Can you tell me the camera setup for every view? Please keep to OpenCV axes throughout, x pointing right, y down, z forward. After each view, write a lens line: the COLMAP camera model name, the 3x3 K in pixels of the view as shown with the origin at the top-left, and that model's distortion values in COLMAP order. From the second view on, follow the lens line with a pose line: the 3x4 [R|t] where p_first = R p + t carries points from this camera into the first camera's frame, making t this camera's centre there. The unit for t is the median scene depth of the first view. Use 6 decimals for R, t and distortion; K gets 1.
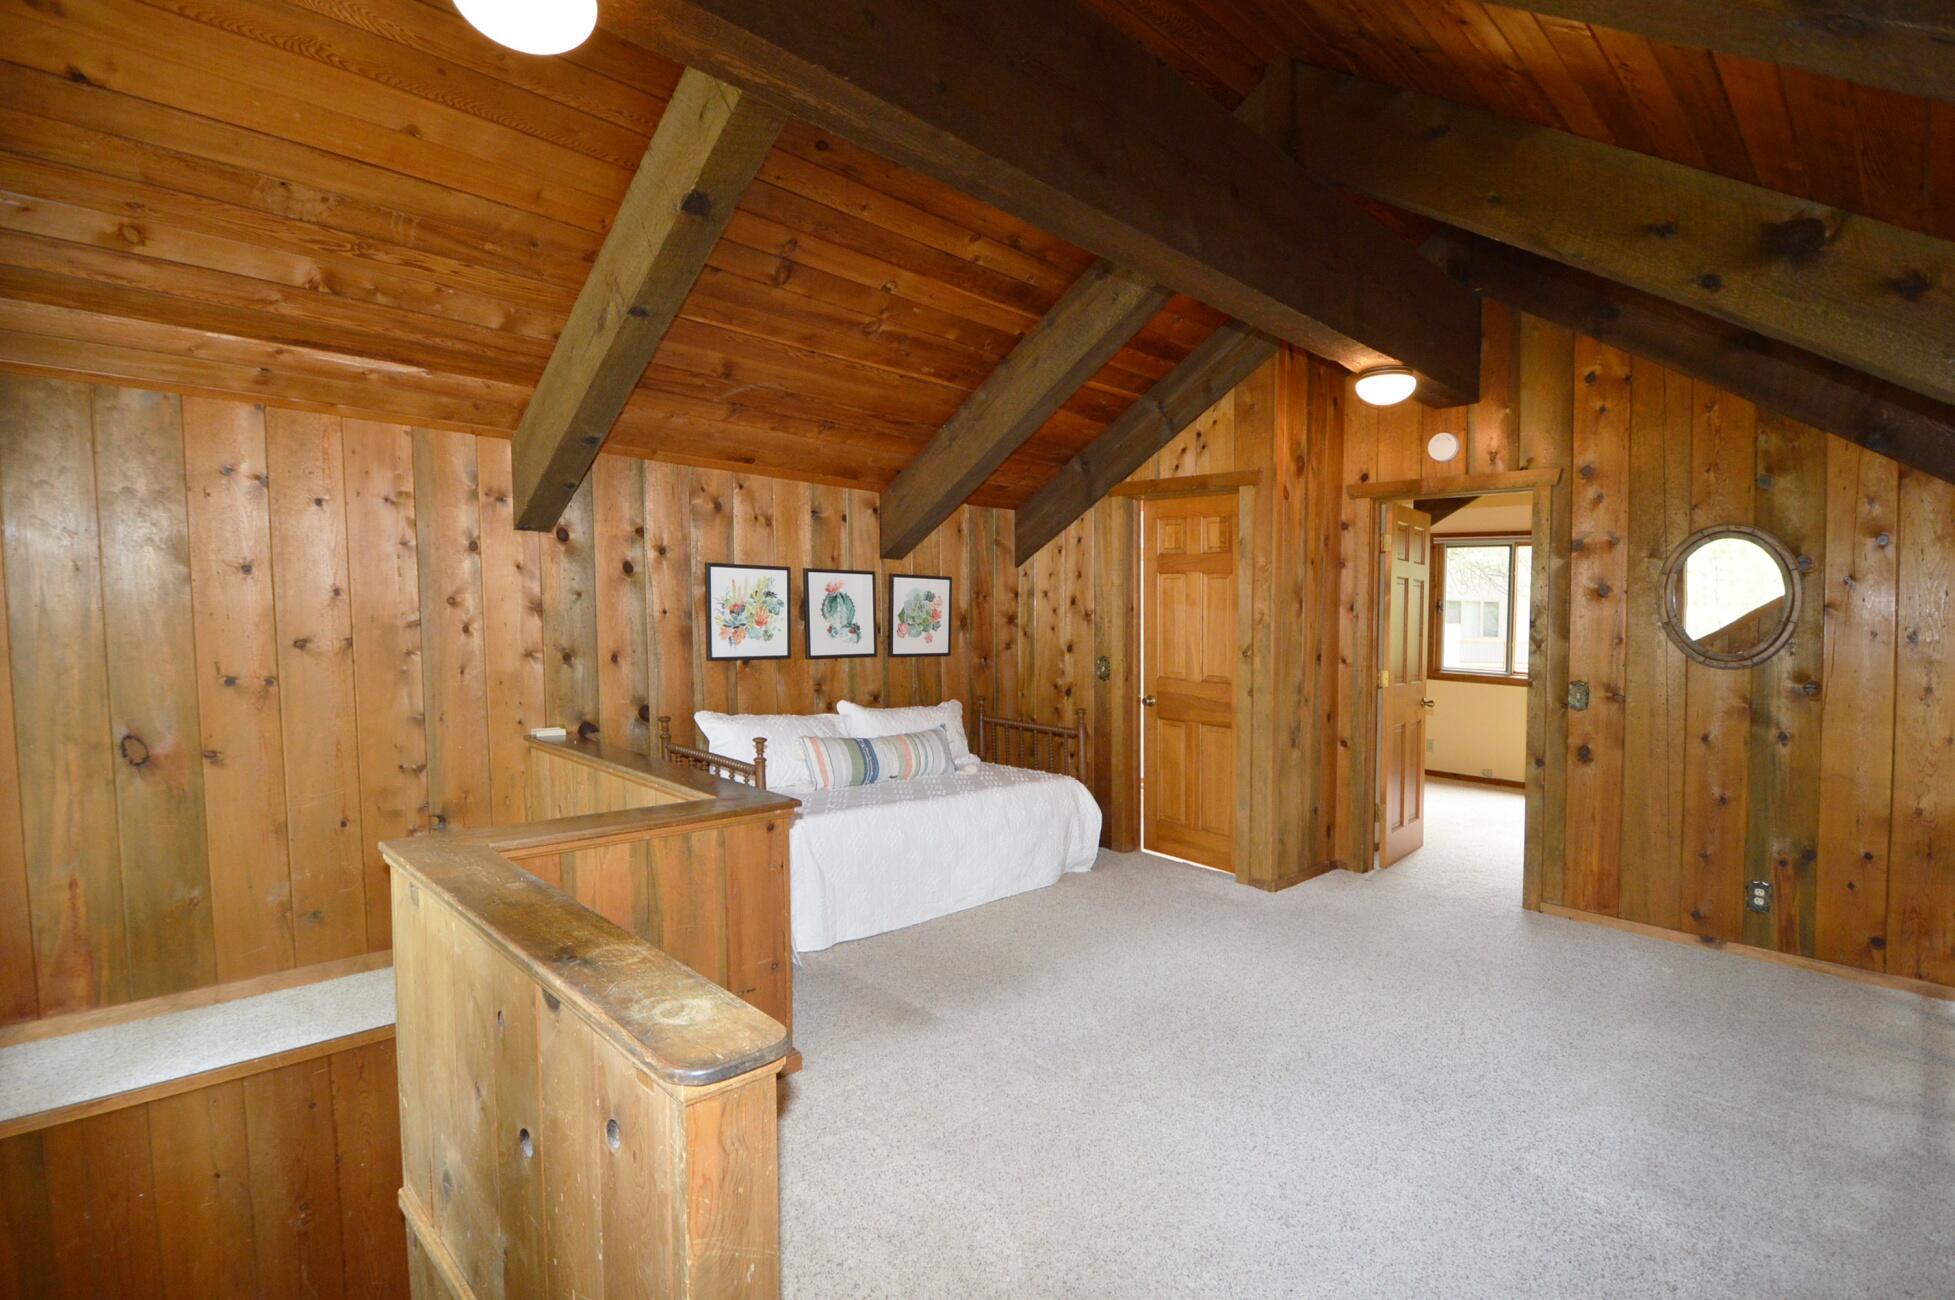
lens RADIAL K [[923.8, 0, 947.3], [0, 923.8, 610.0], [0, 0, 1]] dist [-0.000845, -0.025734]
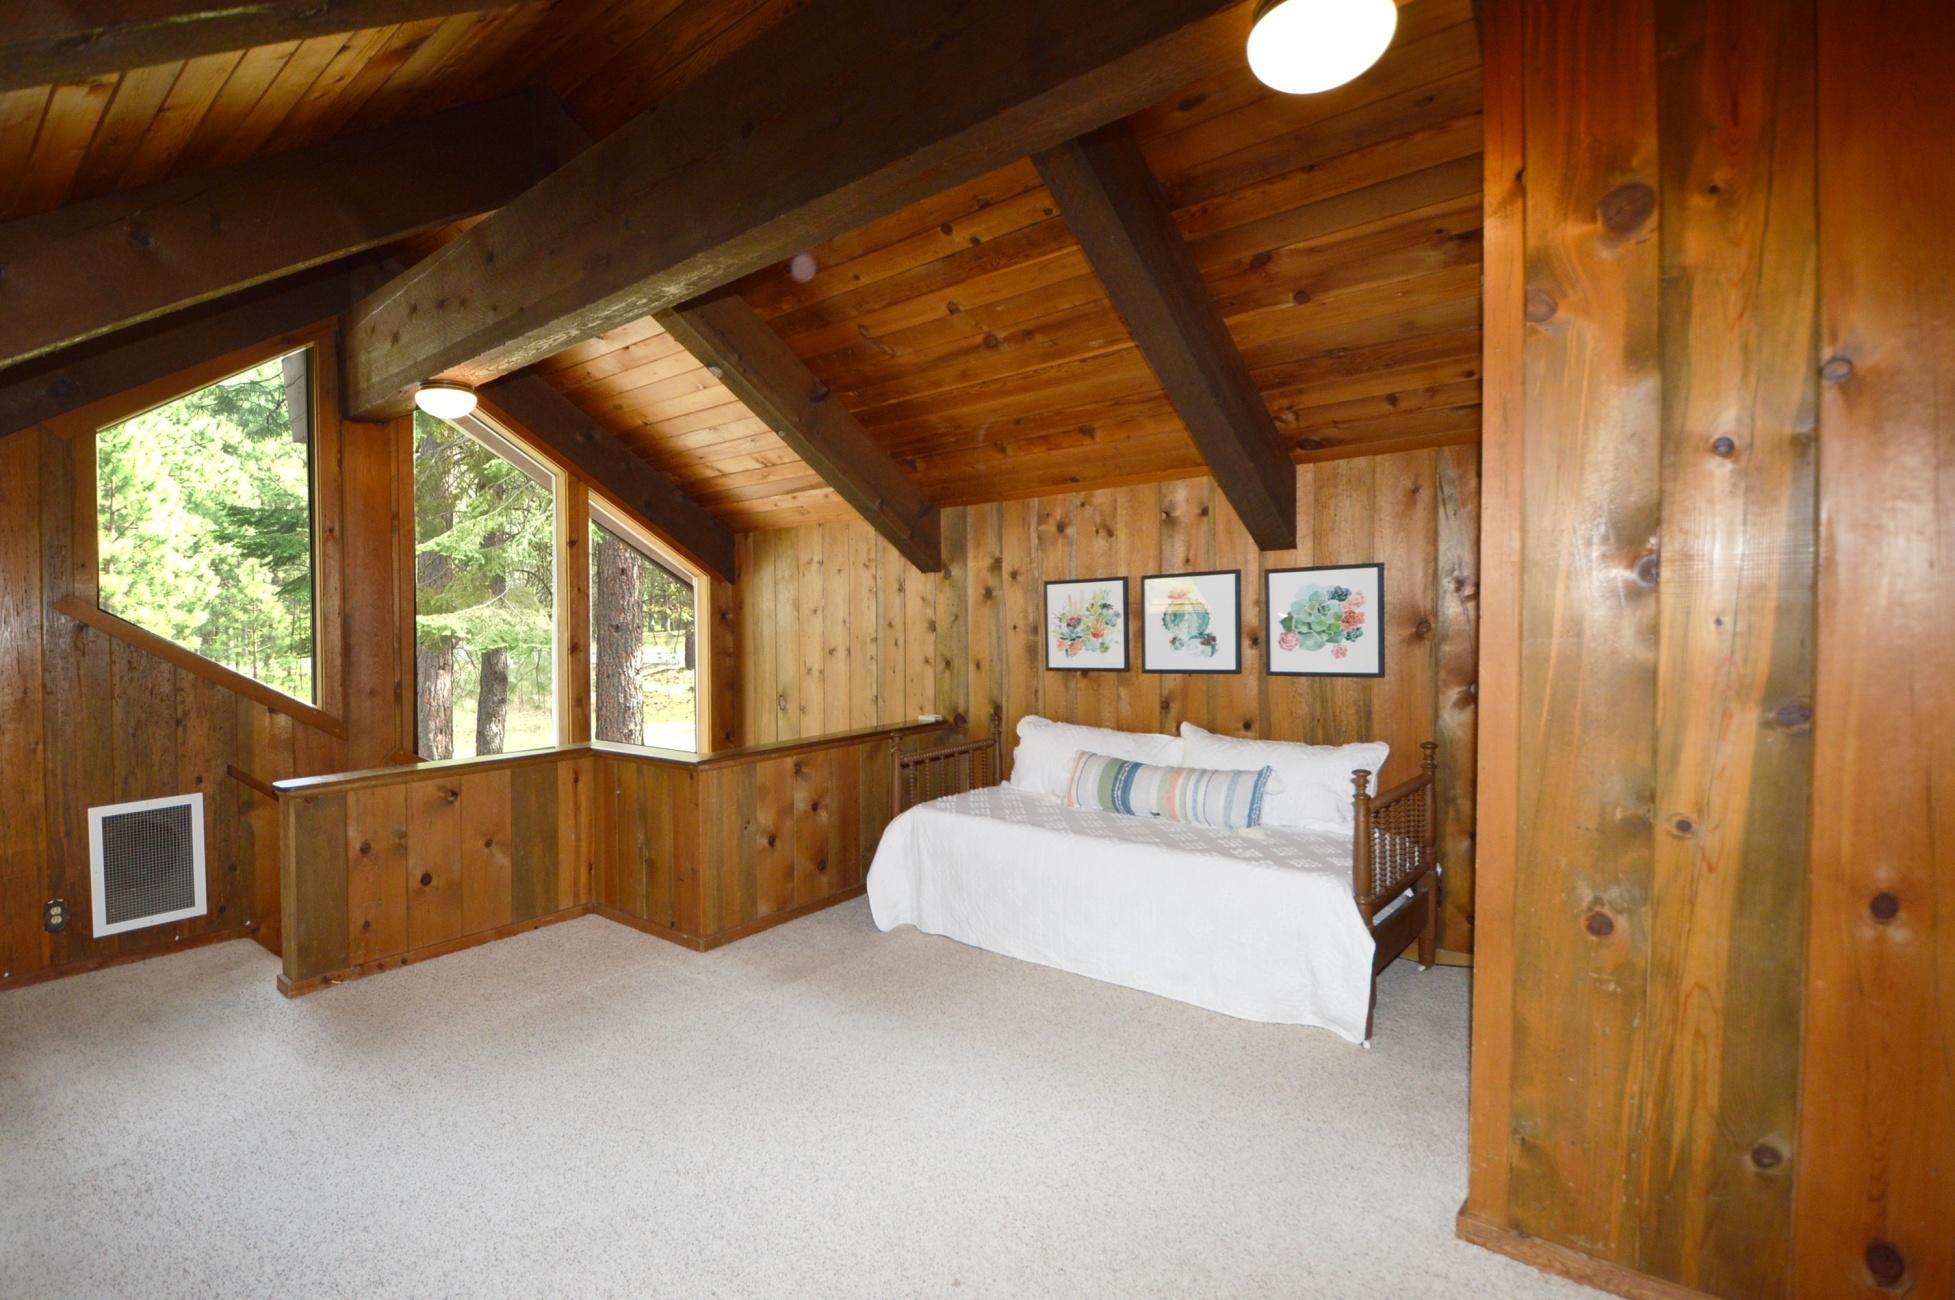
lens RADIAL K [[923.8, 0, 947.3], [0, 923.8, 610.0], [0, 0, 1]] dist [-0.000845, -0.025734]
pose [[0.116641, -0.039679, -0.992381, 0.779314], [0.026361, 0.998973, -0.036844, 0.019357], [0.992824, -0.021863, 0.117567, 0.714013]]
